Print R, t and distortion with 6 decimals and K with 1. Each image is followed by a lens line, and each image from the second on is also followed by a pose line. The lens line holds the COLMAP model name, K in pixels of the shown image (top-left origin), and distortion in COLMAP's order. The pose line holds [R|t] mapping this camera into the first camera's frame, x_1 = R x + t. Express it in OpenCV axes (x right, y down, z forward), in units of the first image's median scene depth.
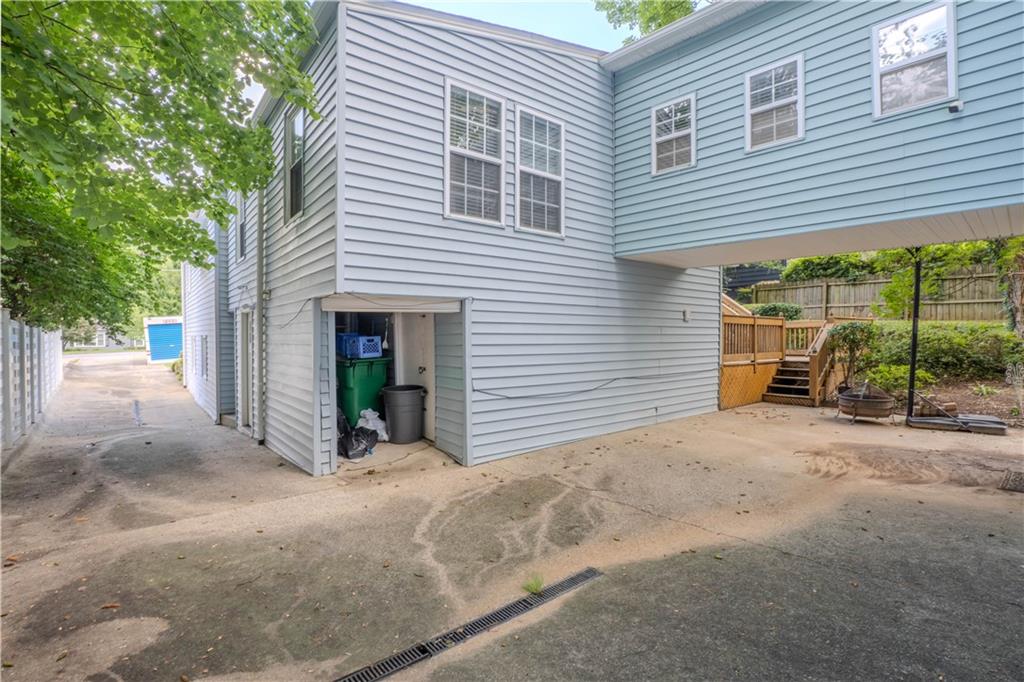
lens RADIAL K [[480.7, 0, 512.0], [0, 480.7, 341.0], [0, 0, 1]] dist [-0.041277, 0.000959]
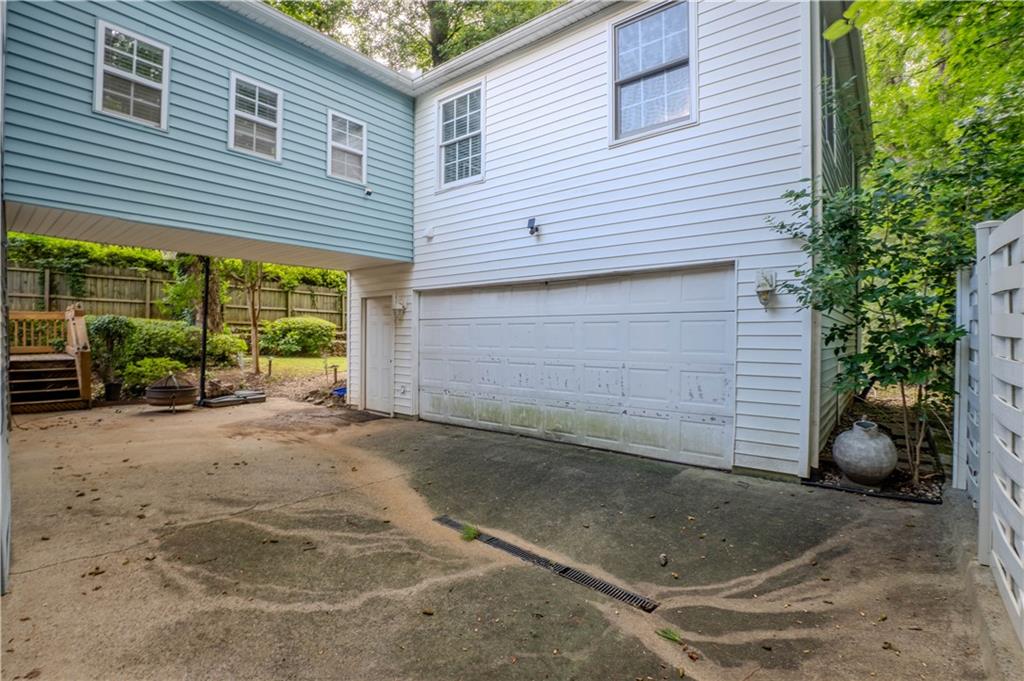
lens RADIAL K [[480.7, 0, 512.0], [0, 480.7, 340.5], [0, 0, 1]] dist [-0.041277, 0.000959]
pose [[-0.141875, -0.007135, 0.989859, -0.801210], [0.001278, 0.999972, 0.007391, 0.009021], [-0.989884, 0.002314, -0.141862, 0.732902]]
